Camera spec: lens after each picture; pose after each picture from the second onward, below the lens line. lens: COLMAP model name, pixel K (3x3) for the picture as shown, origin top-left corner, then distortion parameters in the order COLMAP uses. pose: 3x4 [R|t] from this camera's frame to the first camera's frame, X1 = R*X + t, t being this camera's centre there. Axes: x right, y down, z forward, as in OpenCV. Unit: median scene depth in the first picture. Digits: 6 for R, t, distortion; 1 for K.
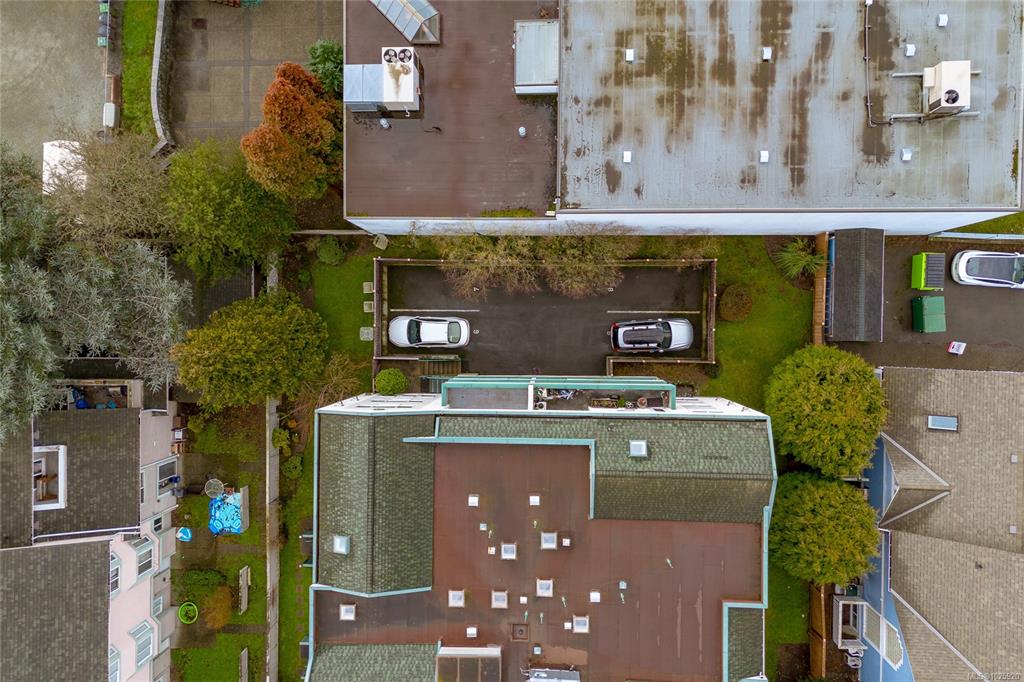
lens RADIAL K [[758.5, 0, 512.0], [0, 758.5, 341.0], [0, 0, 1]] dist [0.036476, -0.000665]
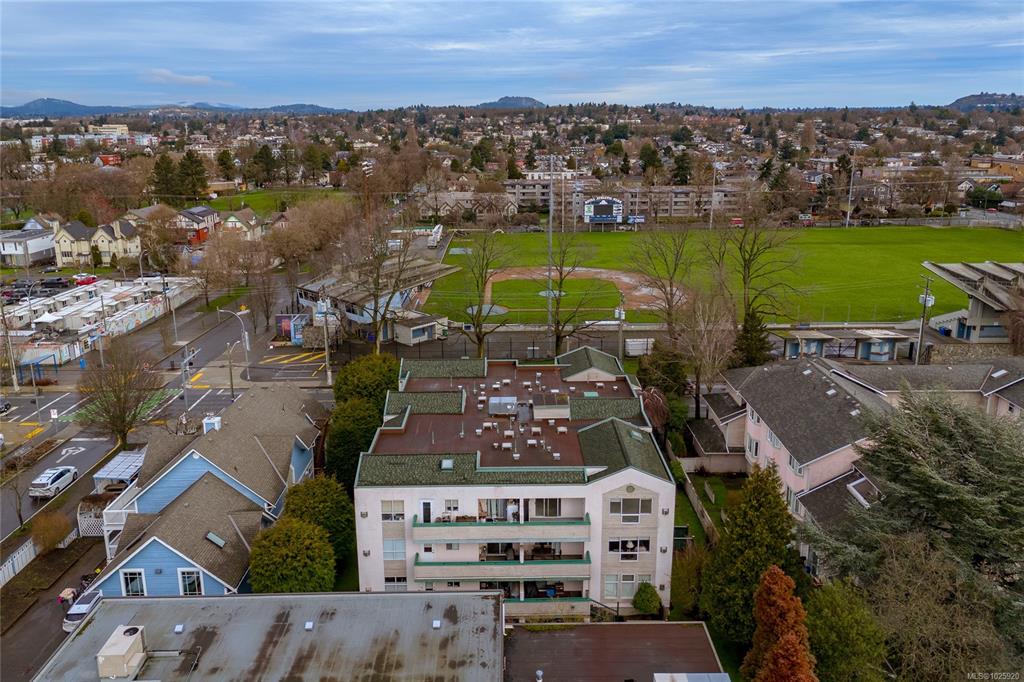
lens RADIAL K [[758.5, 0, 512.0], [0, 758.5, 341.0], [0, 0, 1]] dist [0.036476, -0.000665]
pose [[-0.998315, 0.058016, -0.000854, 0.025271], [-0.018128, -0.297884, 0.954430, -1.137678], [0.055118, 0.952838, 0.298433, 0.314213]]
